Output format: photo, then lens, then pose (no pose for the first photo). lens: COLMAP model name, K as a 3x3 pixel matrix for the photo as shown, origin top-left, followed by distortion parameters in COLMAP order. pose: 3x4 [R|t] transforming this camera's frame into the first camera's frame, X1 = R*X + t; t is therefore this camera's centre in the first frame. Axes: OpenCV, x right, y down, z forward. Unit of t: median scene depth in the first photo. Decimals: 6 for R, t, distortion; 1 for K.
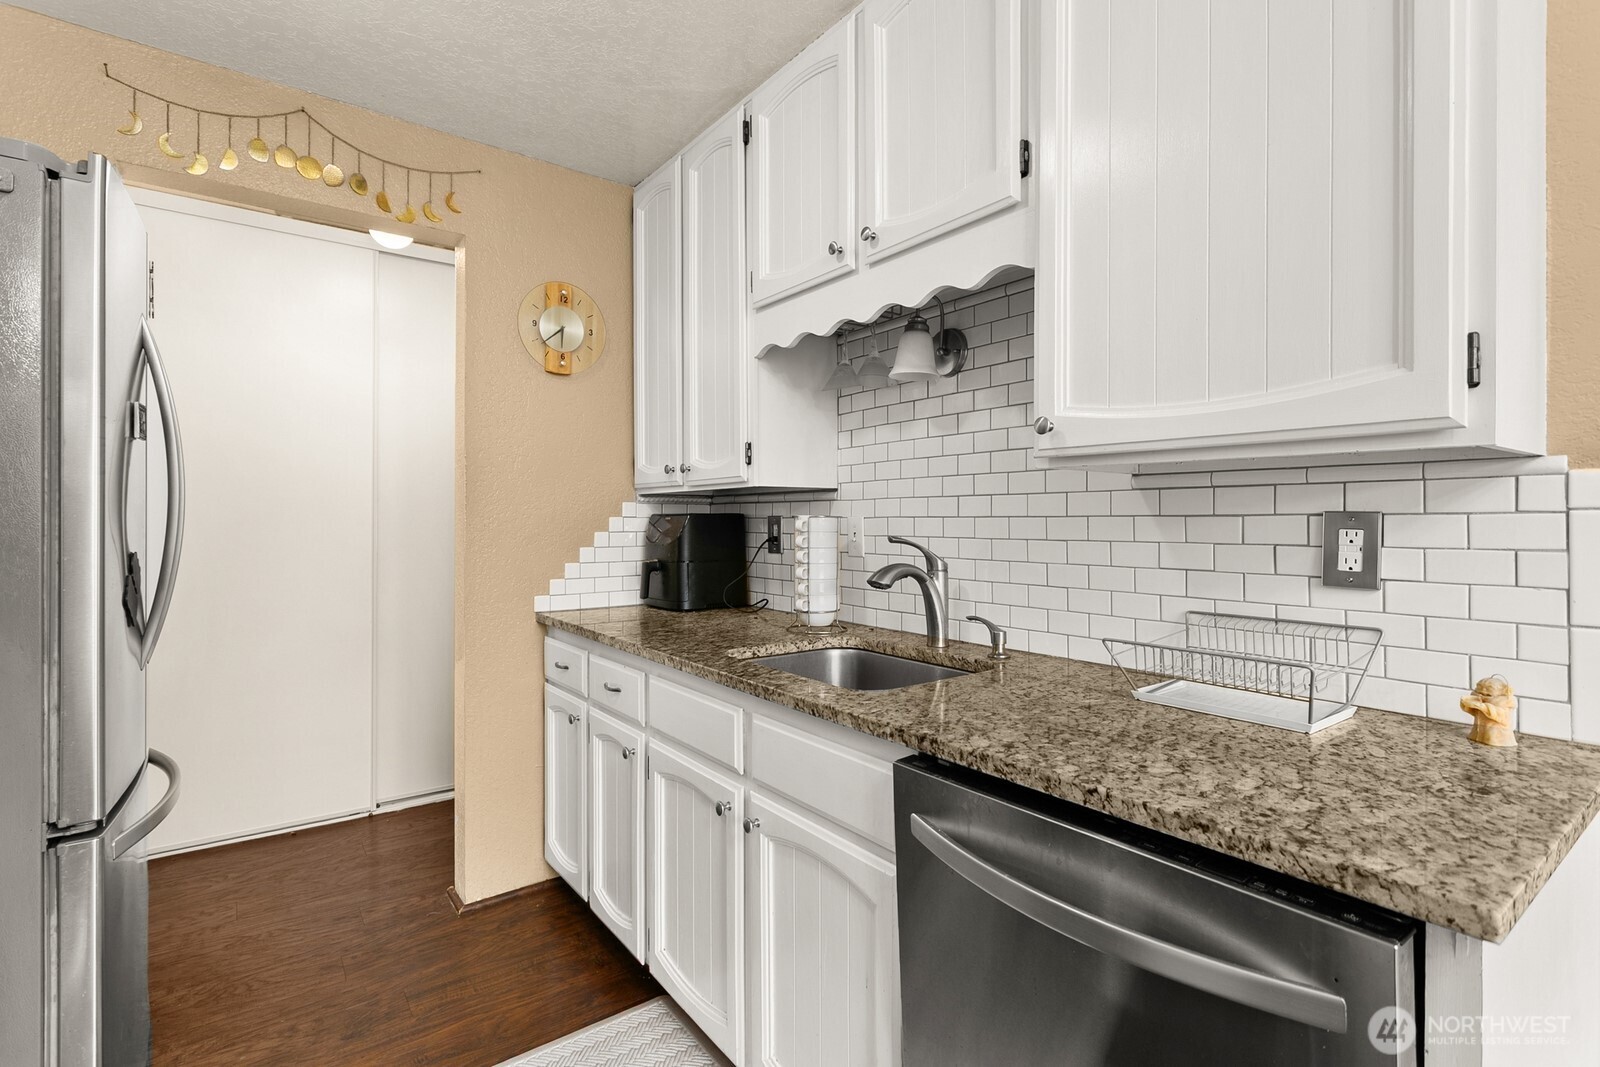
lens RADIAL K [[761.0, 0, 798.8], [0, 761.0, 517.2], [0, 0, 1]] dist [0.000999, 0.000386]
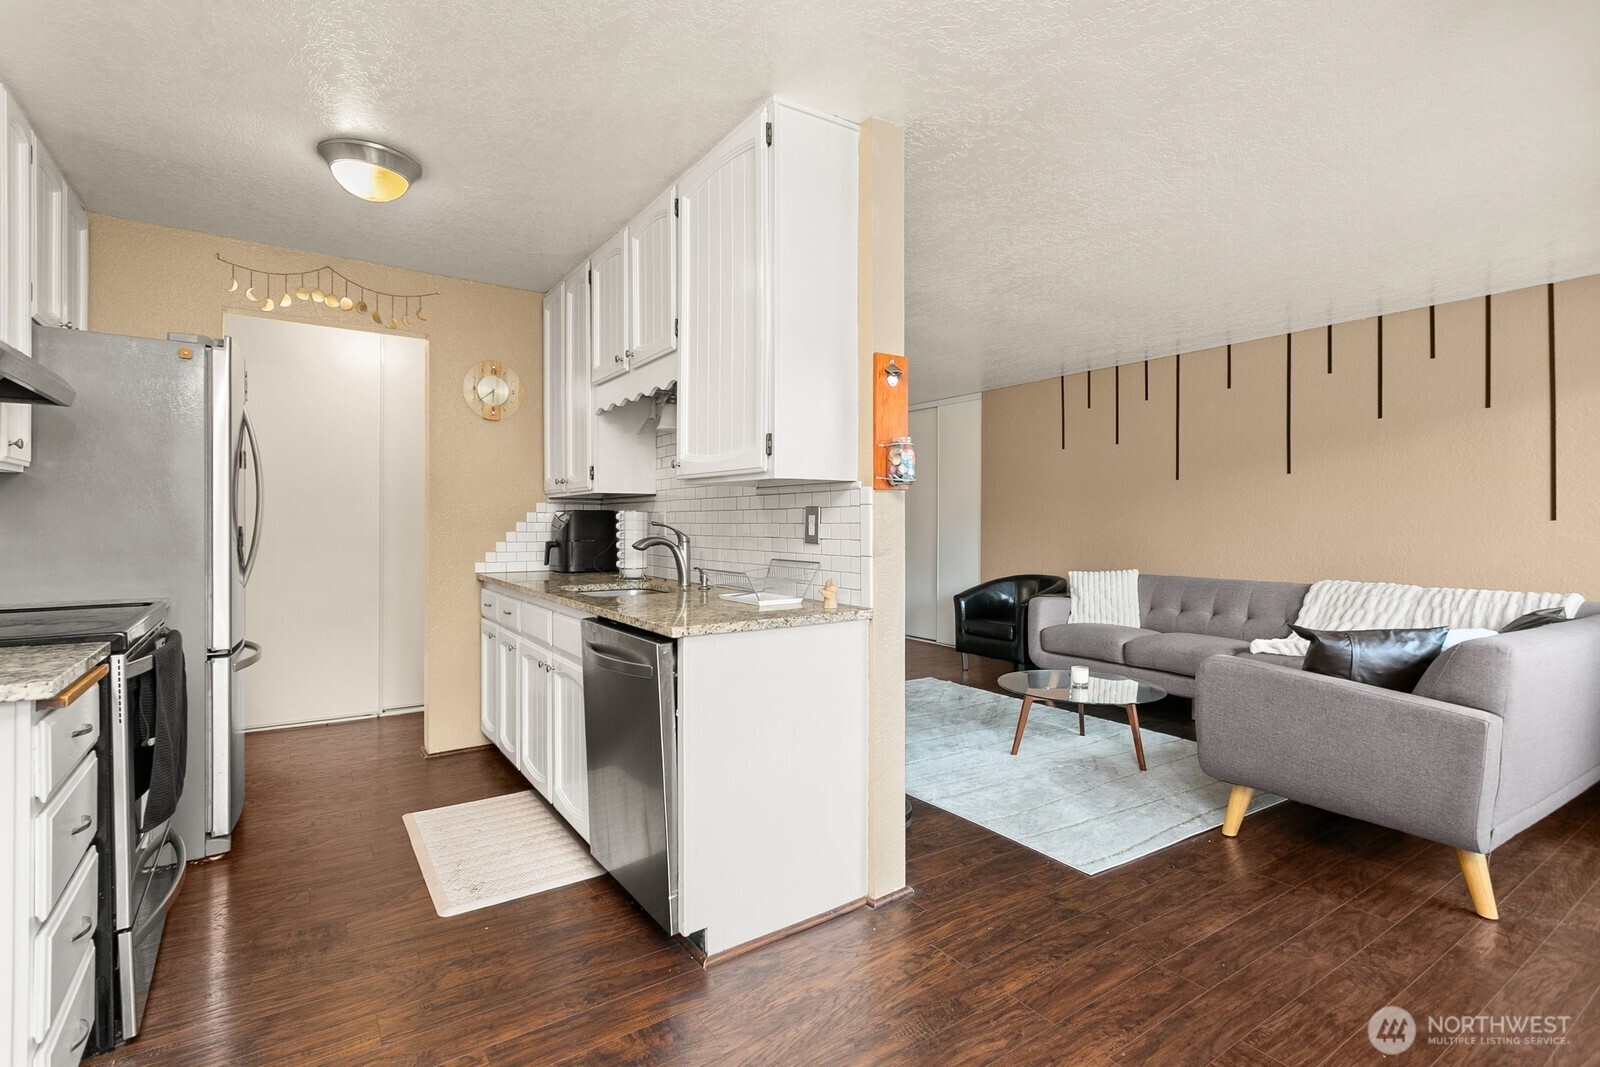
lens RADIAL K [[769.5, 0, 781.6], [0, 769.5, 526.1], [0, 0, 1]] dist [0.021772, 0.000183]
pose [[0.997848, 0.003278, -0.065488, 0.460928], [-0.002782, 0.999967, 0.007664, 0.017897], [0.065511, -0.007465, 0.997824, -0.648849]]
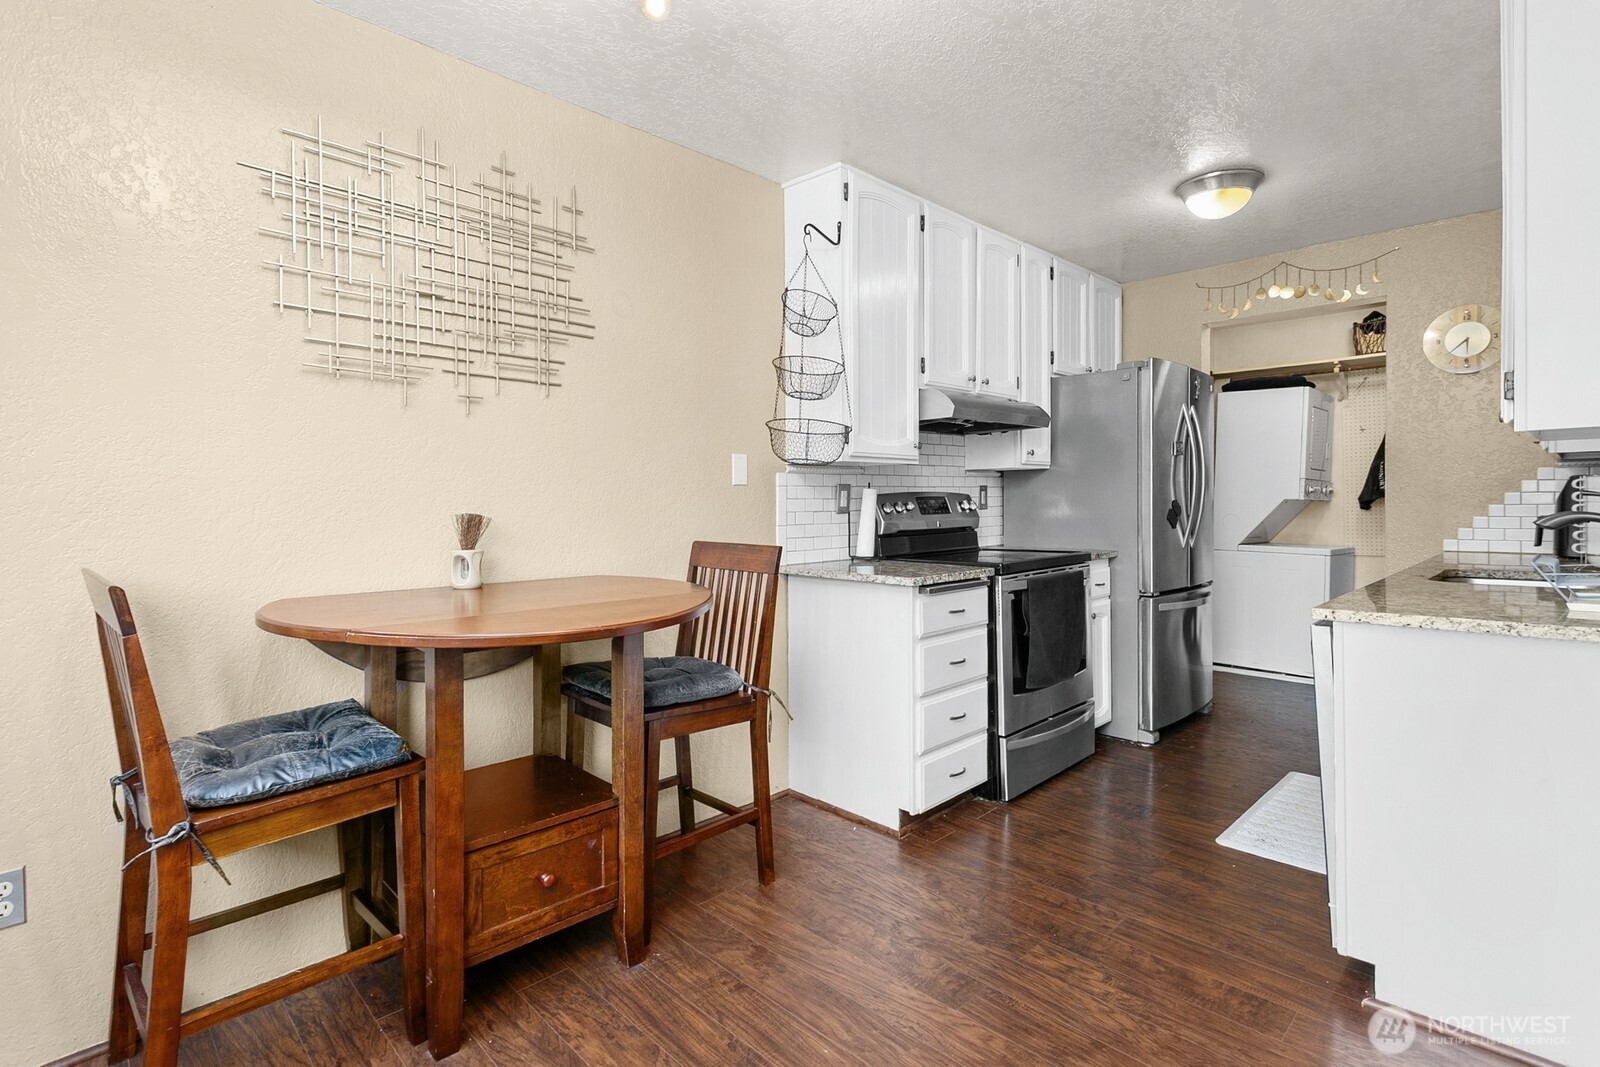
lens RADIAL K [[770.7, 0, 806.2], [0, 770.7, 513.8], [0, 0, 1]] dist [-0.003439, 0.000234]
pose [[0.135825, 0.016643, -0.990593, 1.049197], [0.013994, 0.999727, 0.018715, 0.018920], [0.990634, -0.016405, 0.135555, -0.397684]]
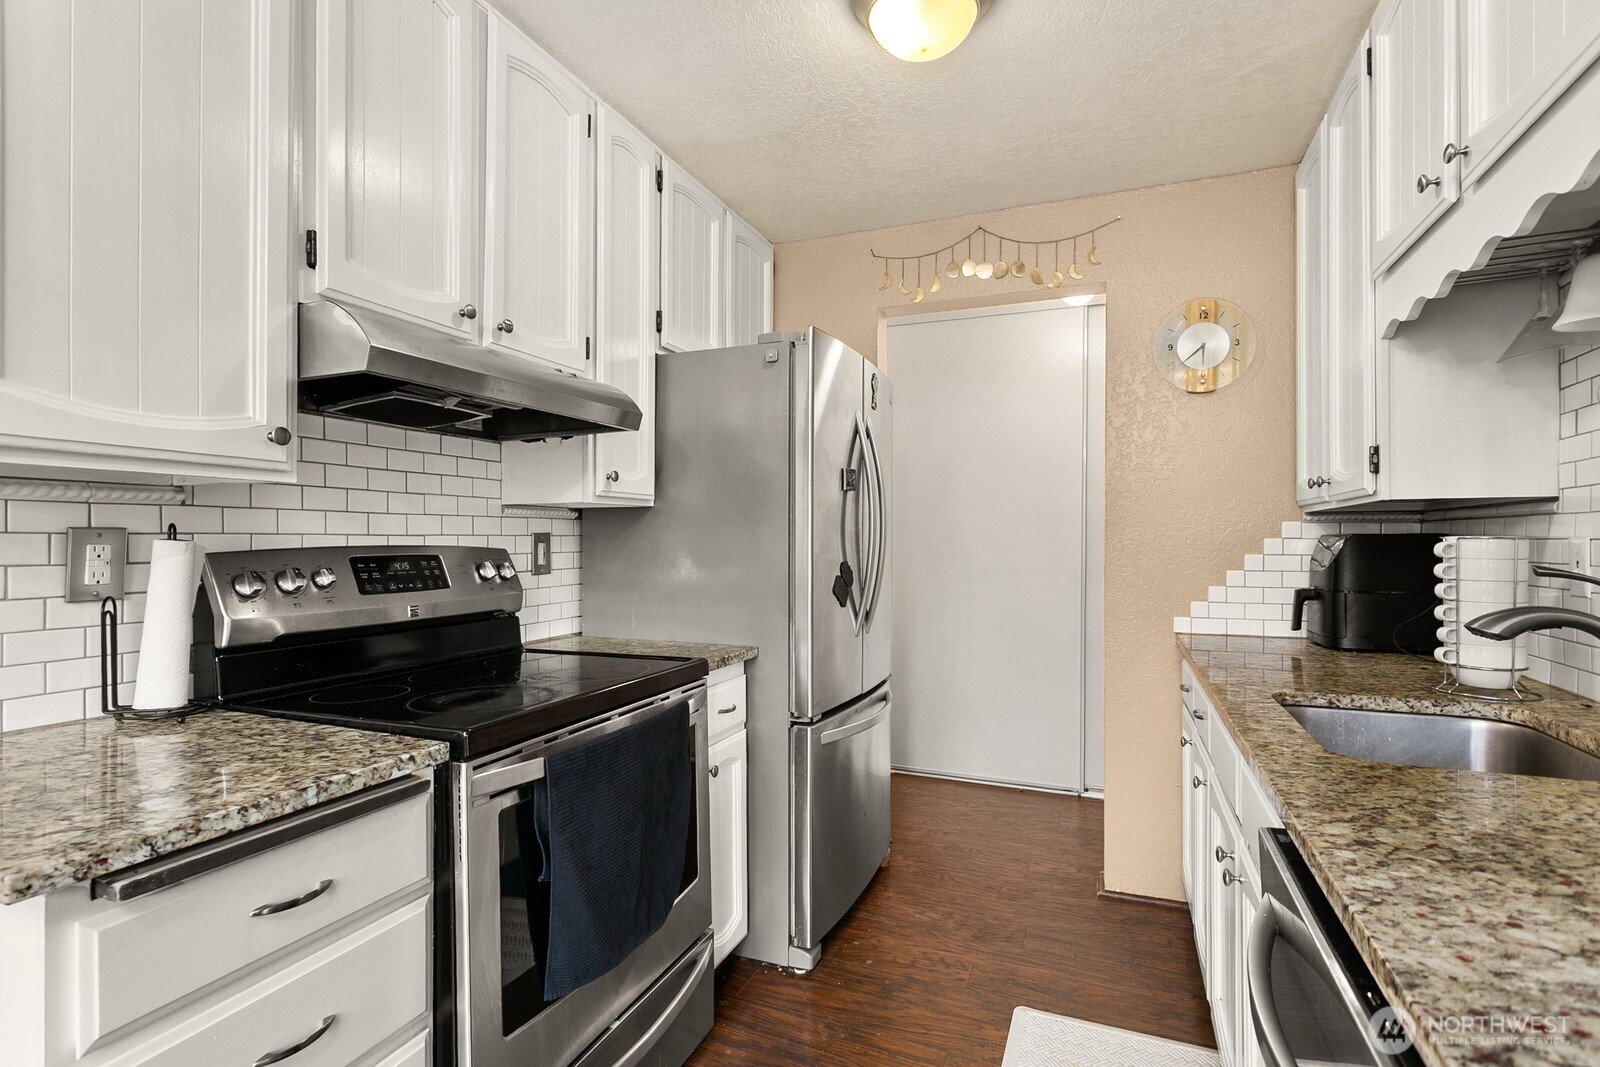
lens RADIAL K [[757.9, 0, 802.4], [0, 757.9, 541.4], [0, 0, 1]] dist [0.000747, -0.000129]
pose [[0.514680, 0.002005, -0.857380, 0.315743], [0.002152, 0.999991, 0.003630, -0.001220], [0.857380, -0.003713, 0.514671, 0.068268]]
